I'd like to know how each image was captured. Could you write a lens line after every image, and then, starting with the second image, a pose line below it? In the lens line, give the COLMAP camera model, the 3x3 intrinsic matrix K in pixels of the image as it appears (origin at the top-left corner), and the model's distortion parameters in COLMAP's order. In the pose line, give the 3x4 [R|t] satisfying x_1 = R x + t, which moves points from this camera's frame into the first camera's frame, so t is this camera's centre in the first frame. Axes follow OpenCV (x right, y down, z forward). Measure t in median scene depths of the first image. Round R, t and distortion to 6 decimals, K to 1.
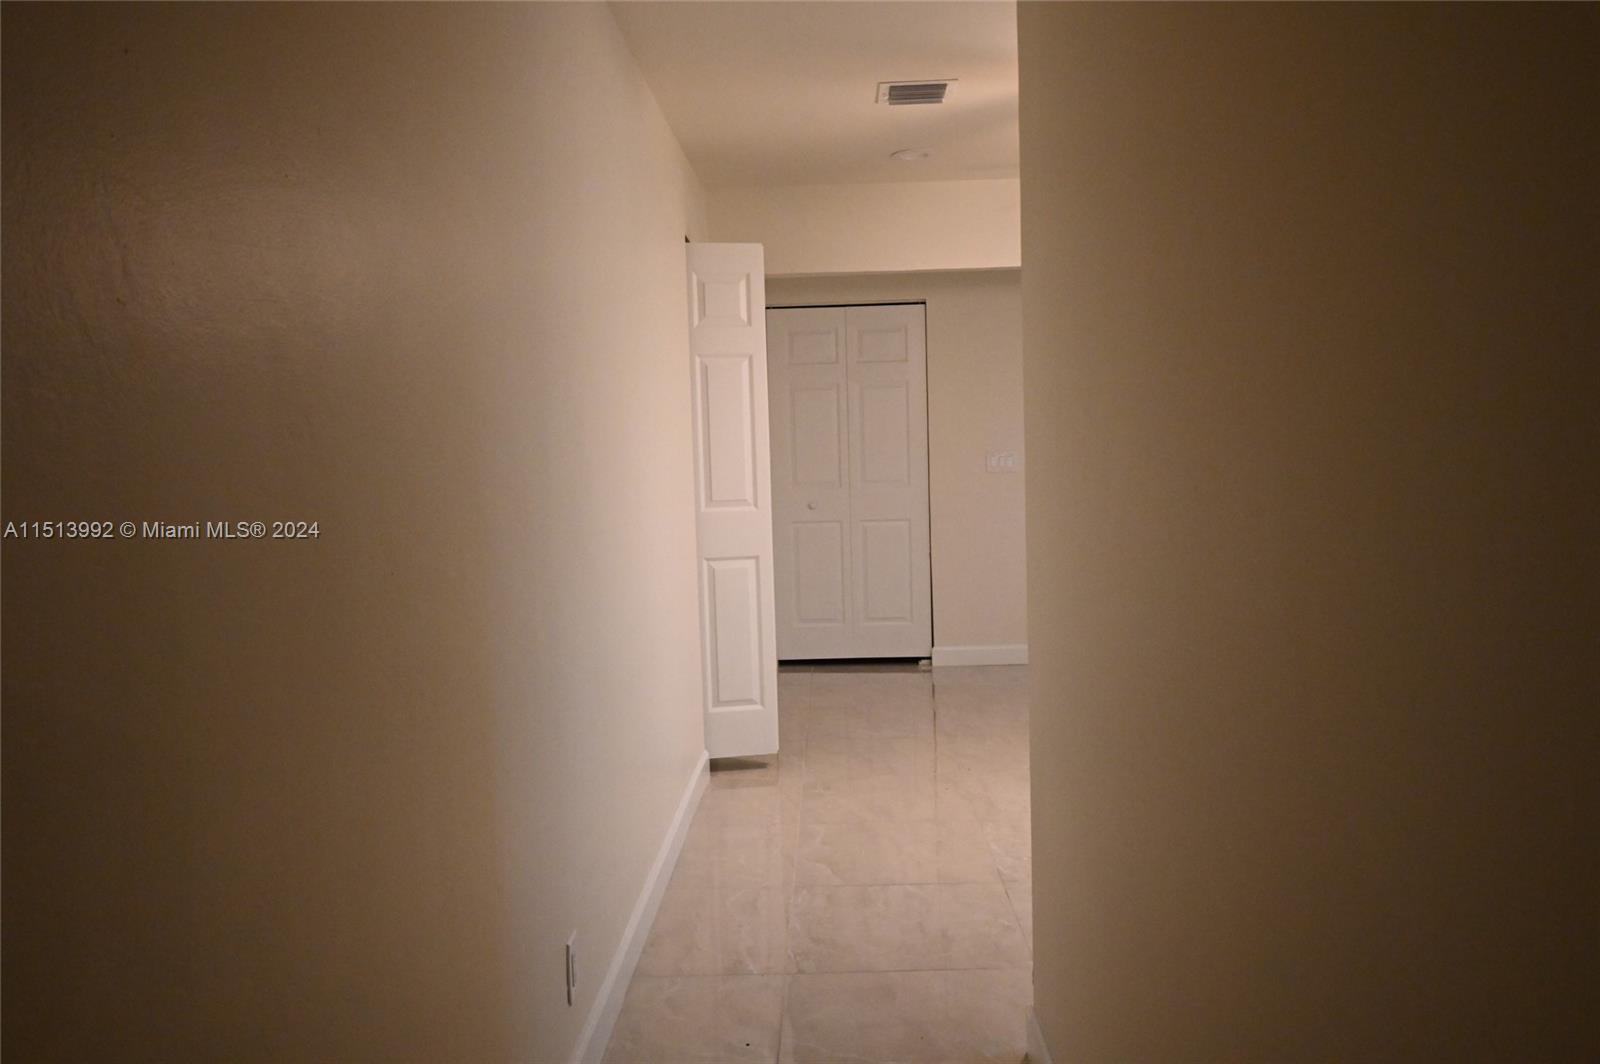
lens RADIAL K [[1265.1, 0, 800.0], [0, 1265.1, 532.0], [0, 0, 1]] dist [-0.001737, -0.000779]
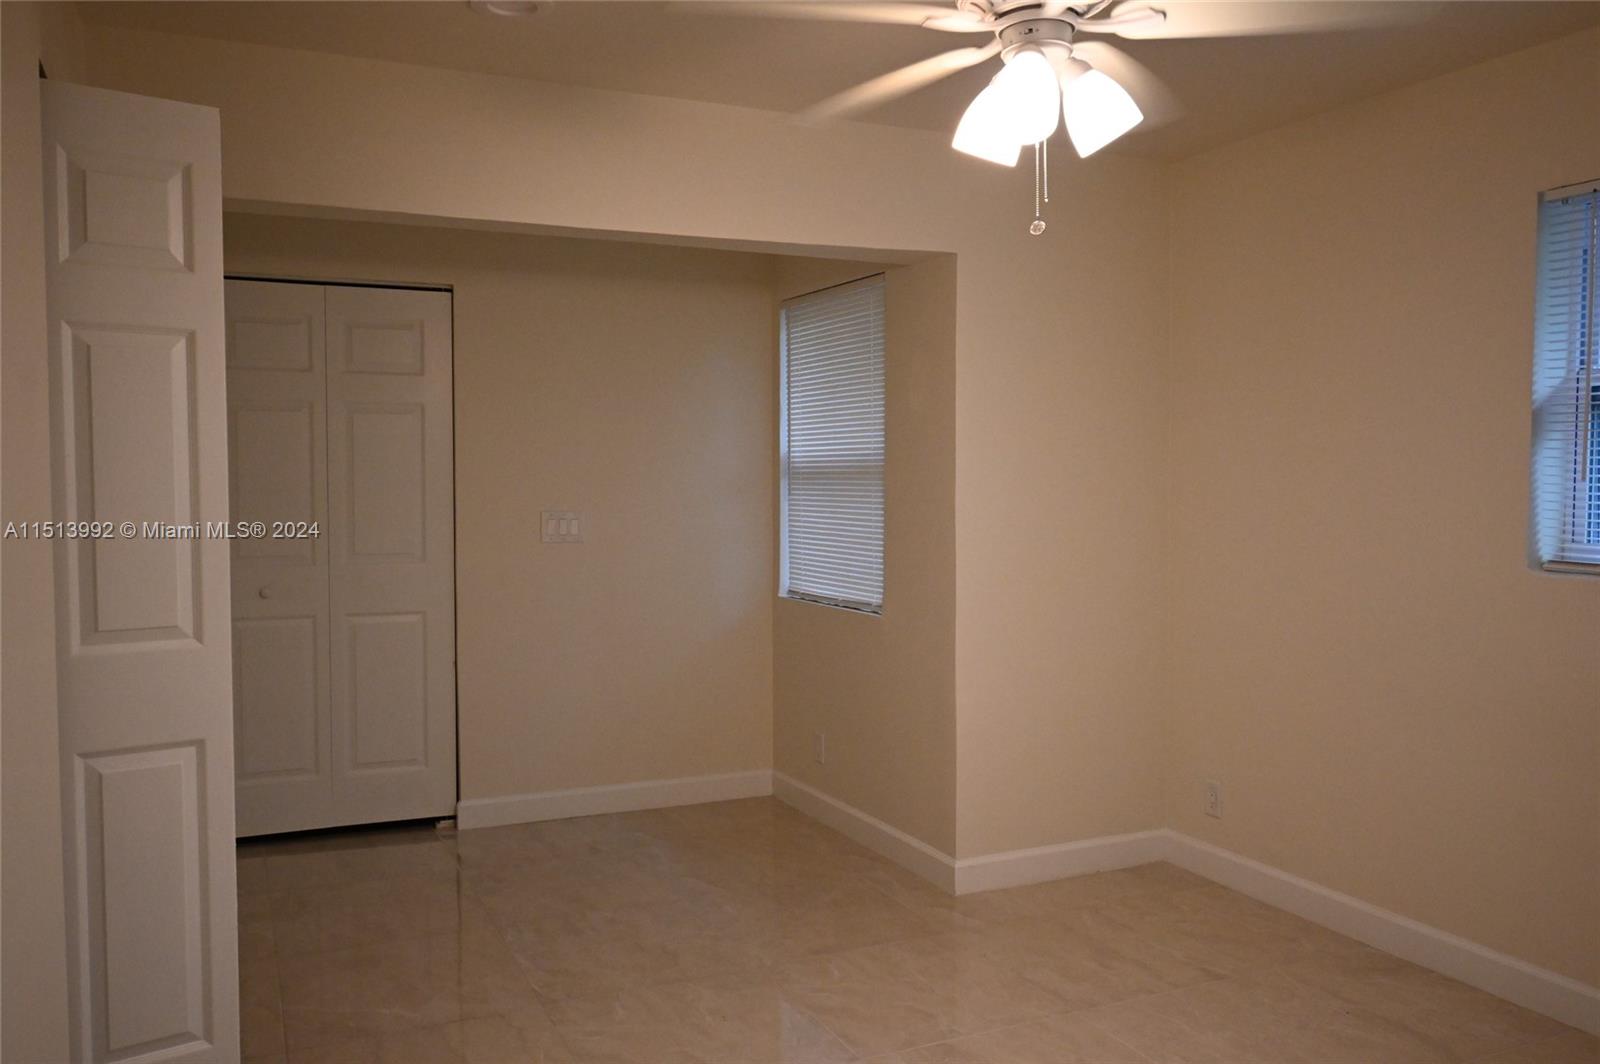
lens RADIAL K [[1265.1, 0, 800.0], [0, 1265.1, 532.0], [0, 0, 1]] dist [-0.001737, -0.000779]
pose [[0.898767, 0.008740, 0.438340, -0.040593], [0.003934, 0.999600, -0.027998, -0.047016], [-0.438409, 0.026888, 0.898373, 0.453659]]
